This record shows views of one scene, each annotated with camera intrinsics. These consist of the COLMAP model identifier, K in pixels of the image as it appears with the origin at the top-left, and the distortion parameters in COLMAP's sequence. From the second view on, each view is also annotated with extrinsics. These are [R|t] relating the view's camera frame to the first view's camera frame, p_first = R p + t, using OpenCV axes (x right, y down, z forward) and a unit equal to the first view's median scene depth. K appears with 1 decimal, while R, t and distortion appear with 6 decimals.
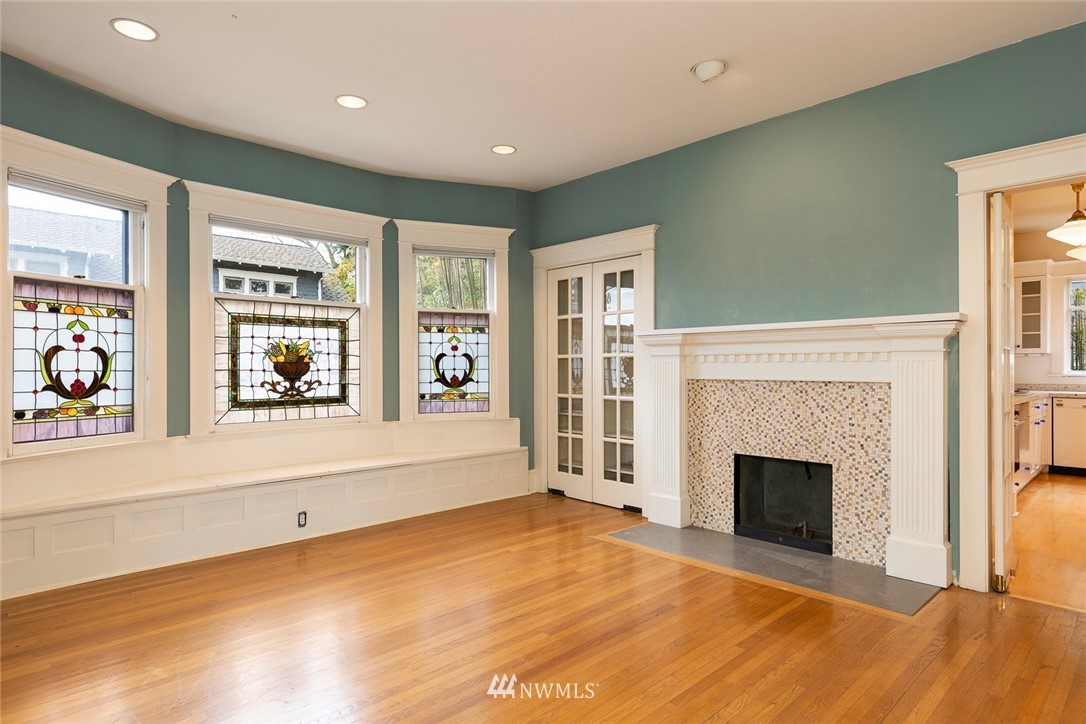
lens RADIAL K [[594.3, 0, 548.5], [0, 594.3, 364.7], [0, 0, 1]] dist [0.006457, 0.000372]
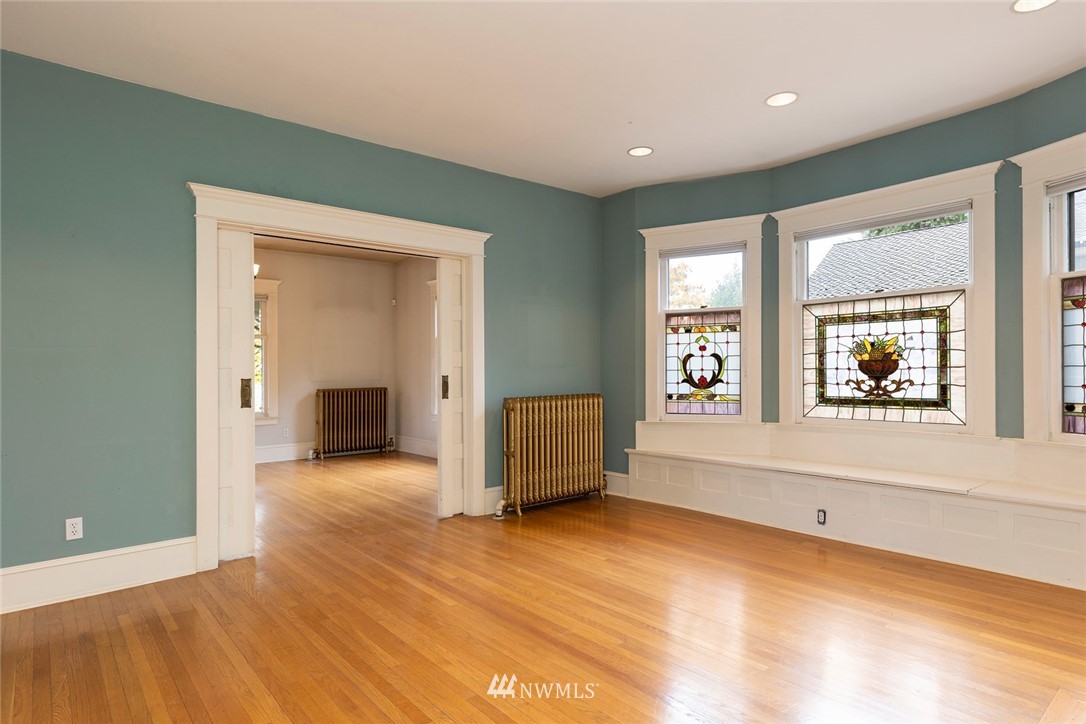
lens RADIAL K [[594.3, 0, 548.4], [0, 594.3, 367.0], [0, 0, 1]] dist [0.006457, 0.000372]
pose [[-0.052448, -0.003032, -0.998619, 0.589019], [0.017519, 0.999839, -0.003956, 0.001723], [0.998470, -0.017702, -0.052387, 0.567359]]
